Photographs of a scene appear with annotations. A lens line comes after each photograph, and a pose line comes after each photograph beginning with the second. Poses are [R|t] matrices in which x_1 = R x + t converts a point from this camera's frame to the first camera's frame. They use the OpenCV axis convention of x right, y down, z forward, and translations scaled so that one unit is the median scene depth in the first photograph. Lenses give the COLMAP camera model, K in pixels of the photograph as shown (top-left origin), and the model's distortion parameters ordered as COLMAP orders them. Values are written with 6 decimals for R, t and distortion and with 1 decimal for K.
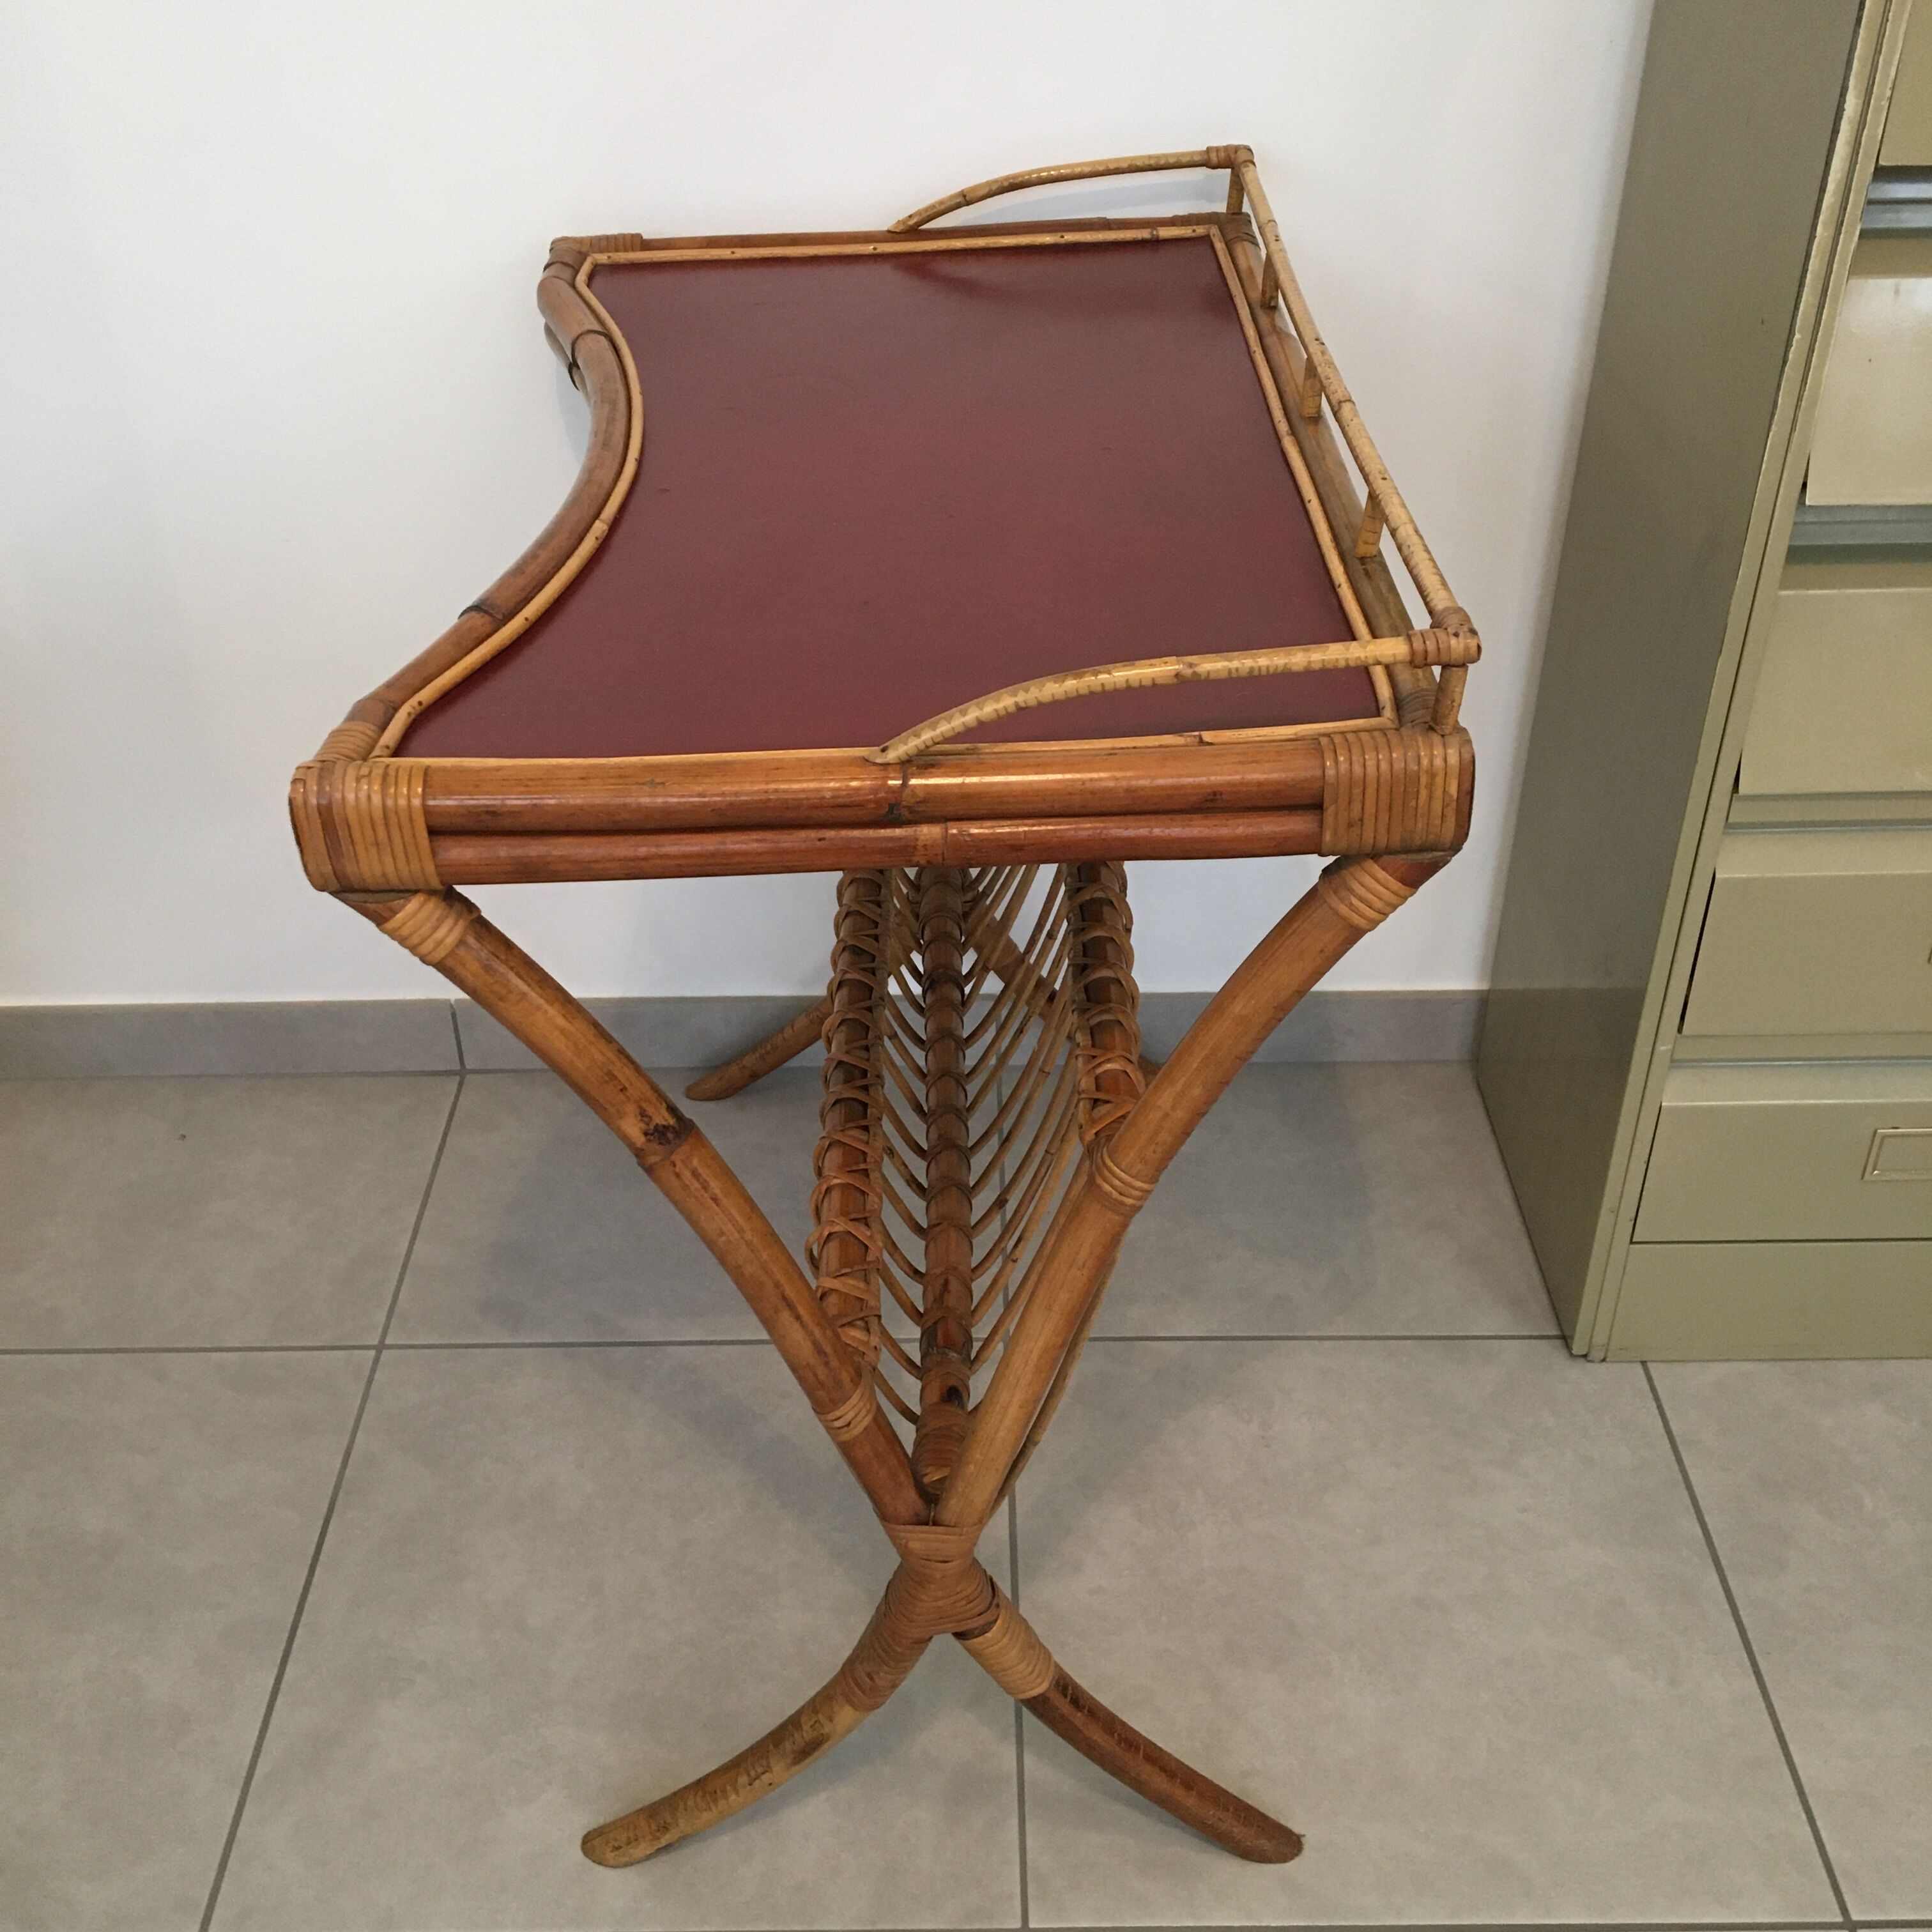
lens RADIAL K [[2146.4, 0, 946.6], [0, 2146.4, 956.4], [0, 0, 1]] dist [0.110134, -0.219168]
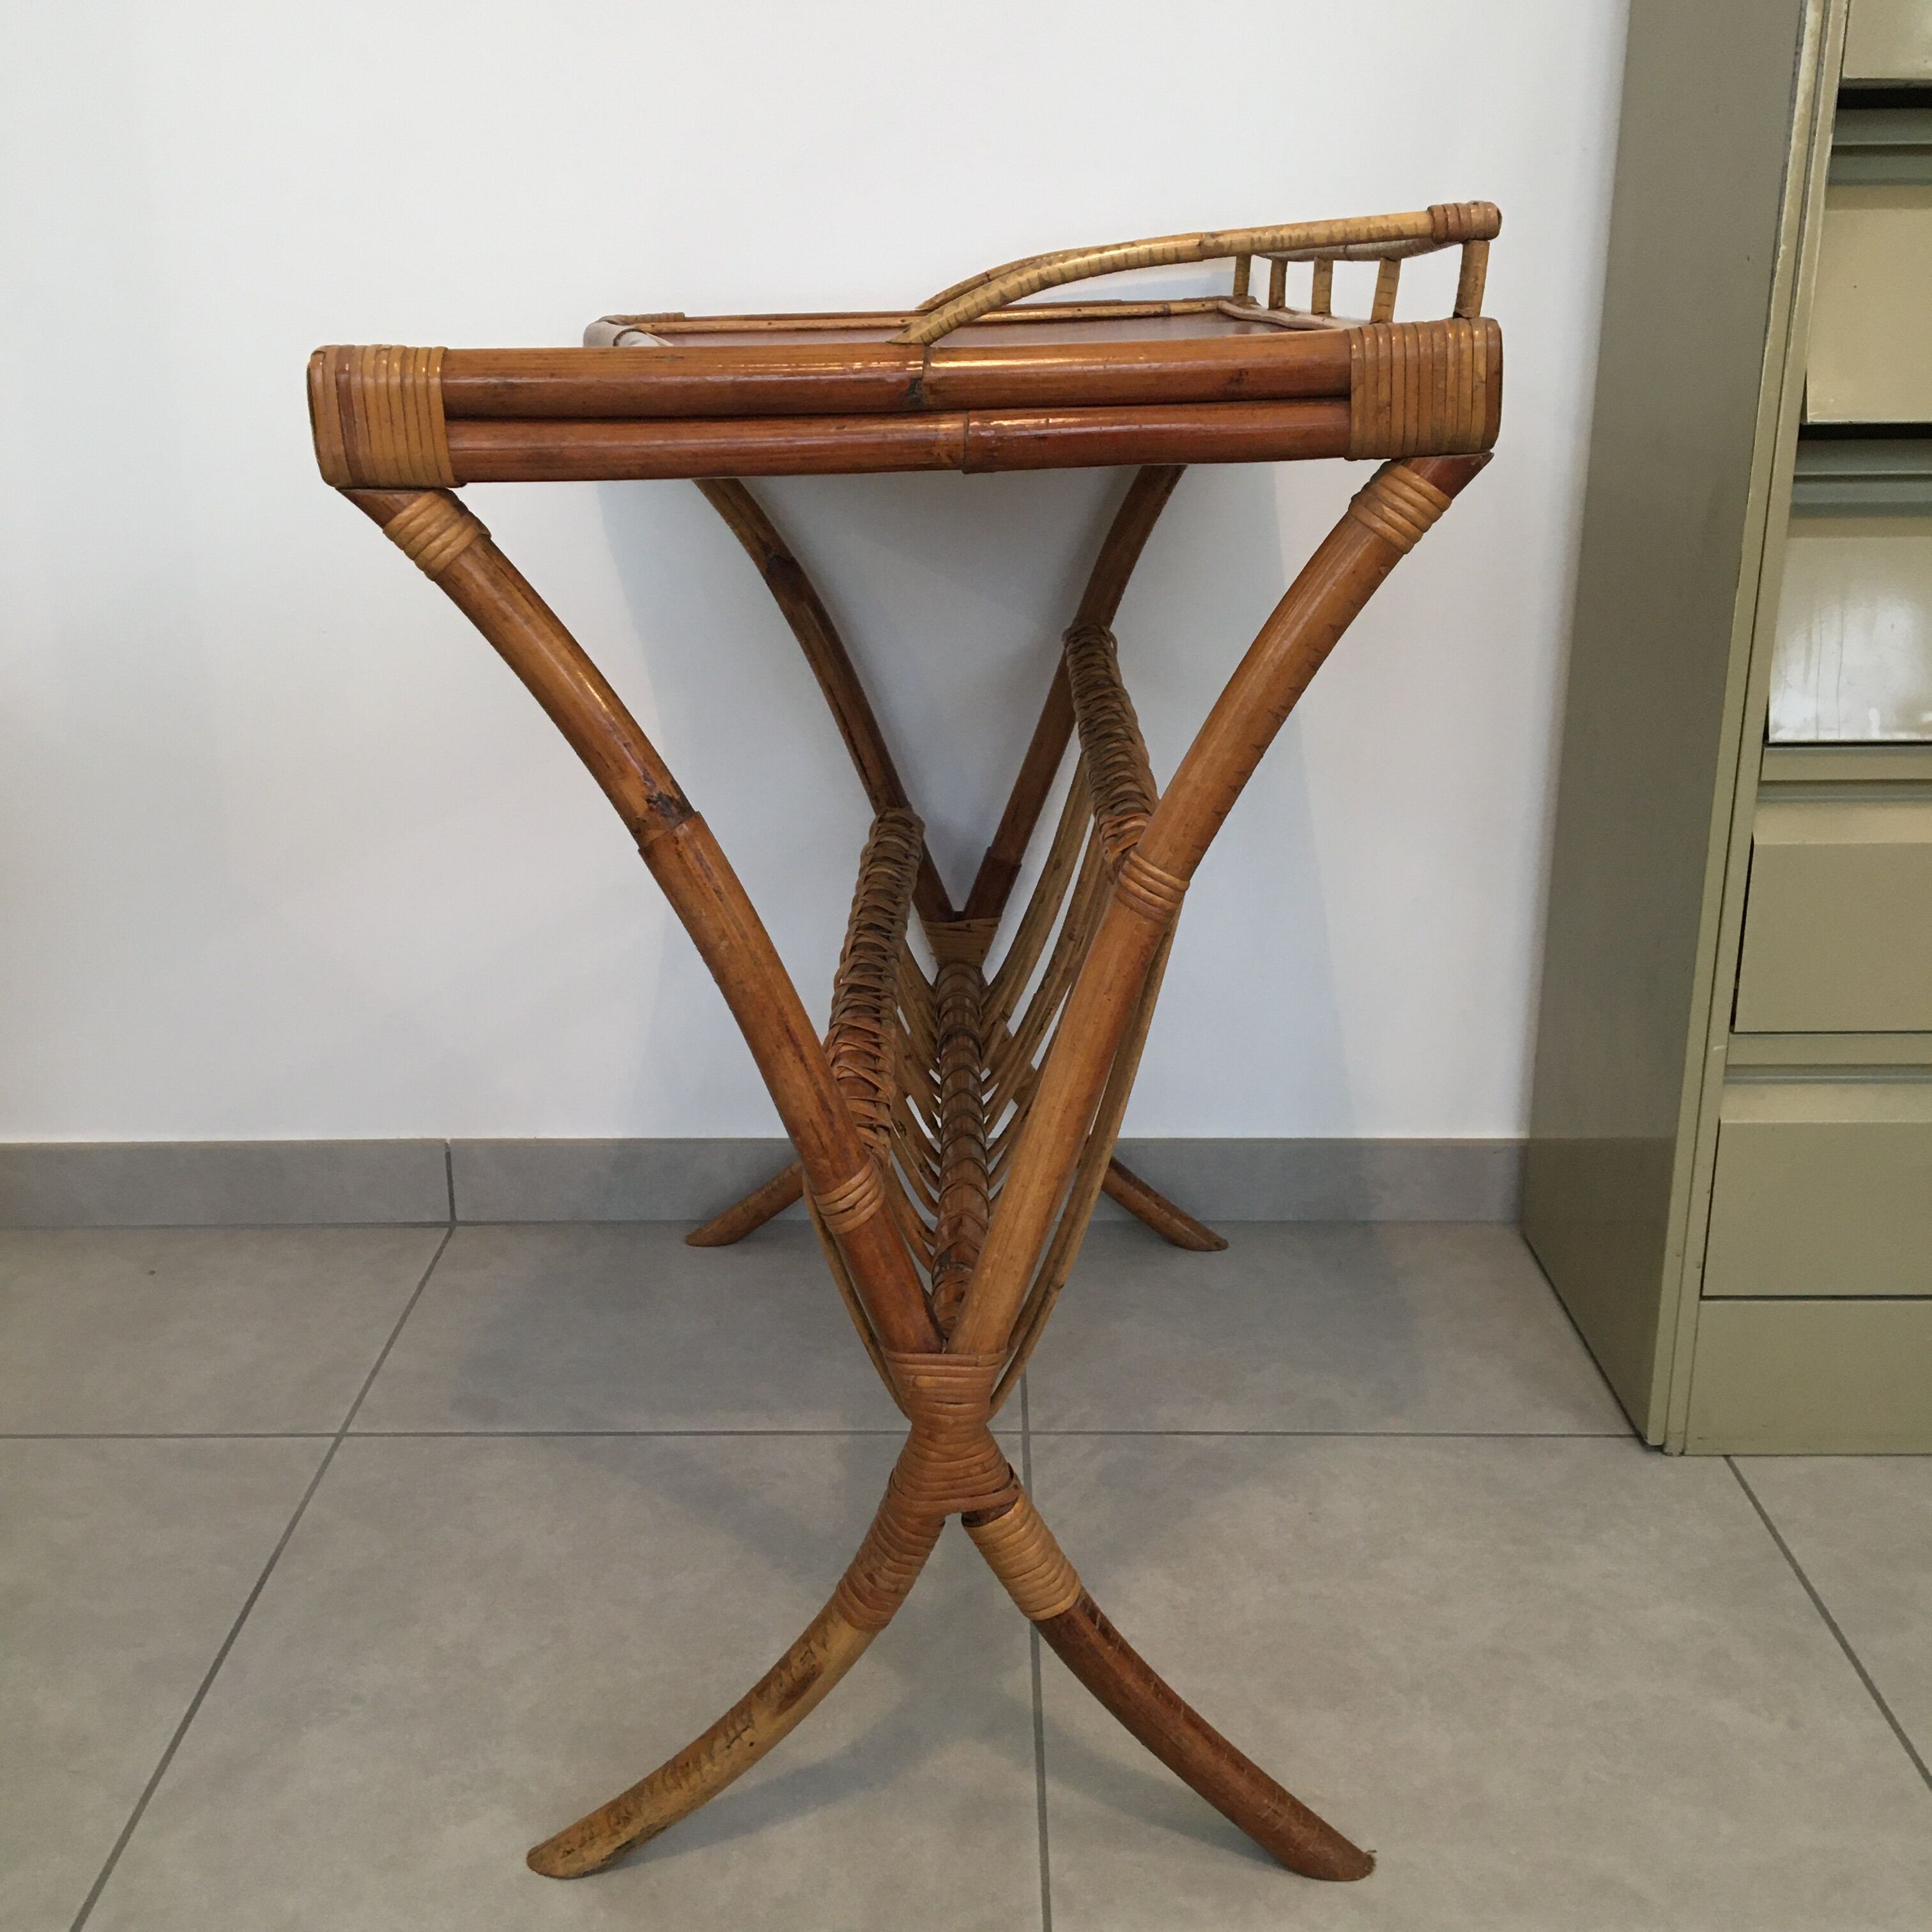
lens RADIAL K [[2146.4, 0, 946.6], [0, 2146.4, 956.4], [0, 0, 1]] dist [0.110134, -0.219168]
pose [[0.999918, 0.009564, -0.008530, 0.000500], [-0.011604, 0.958181, -0.285929, 0.308847], [0.005439, 0.286004, 0.958213, 0.081525]]
